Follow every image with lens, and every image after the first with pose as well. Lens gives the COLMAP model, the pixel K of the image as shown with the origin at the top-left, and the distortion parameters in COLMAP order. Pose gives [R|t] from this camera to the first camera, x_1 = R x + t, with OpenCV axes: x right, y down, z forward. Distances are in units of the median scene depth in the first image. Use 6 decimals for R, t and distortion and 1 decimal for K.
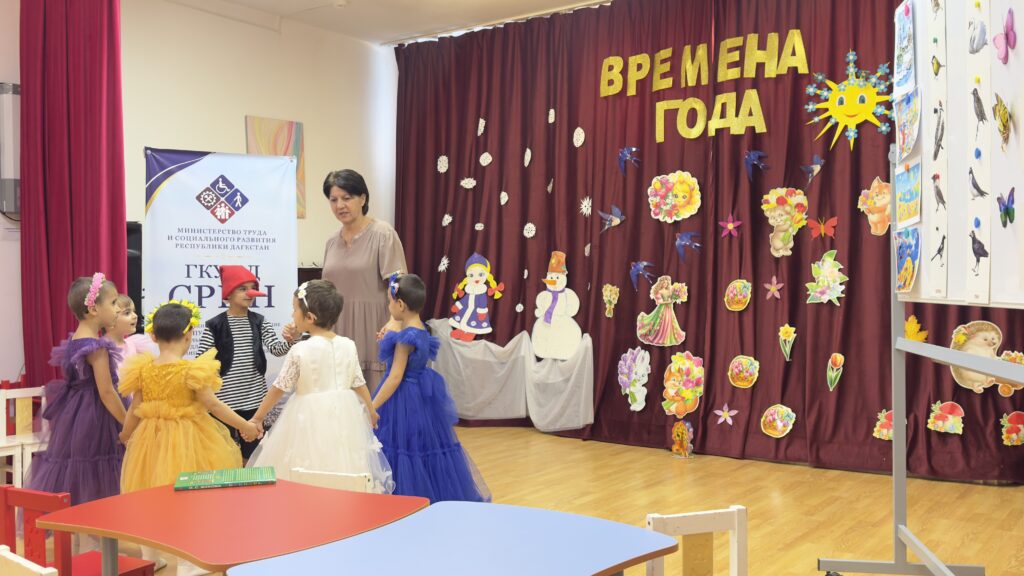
lens RADIAL K [[950.3, 0, 505.4], [0, 950.3, 292.9], [0, 0, 1]] dist [0.095726, 0.000000]
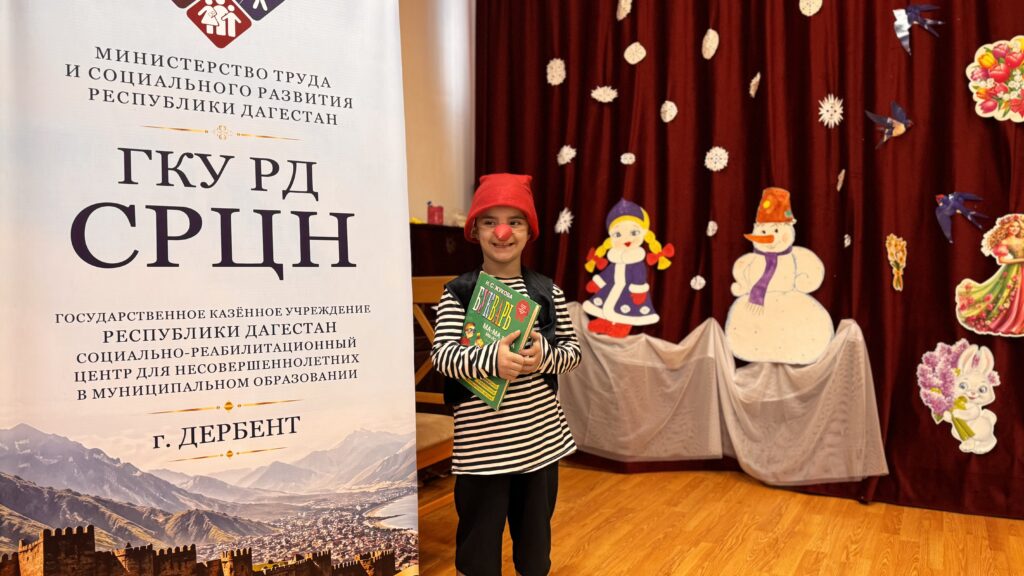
lens RADIAL K [[707.7, 0, 508.5], [0, 707.7, 287.6], [0, 0, 1]] dist [0.077853, -0.095132]
pose [[0.994199, -0.020494, 0.105588, -0.173264], [0.022267, 0.999630, -0.015638, 0.025330], [-0.105228, 0.017898, 0.994287, 0.573842]]
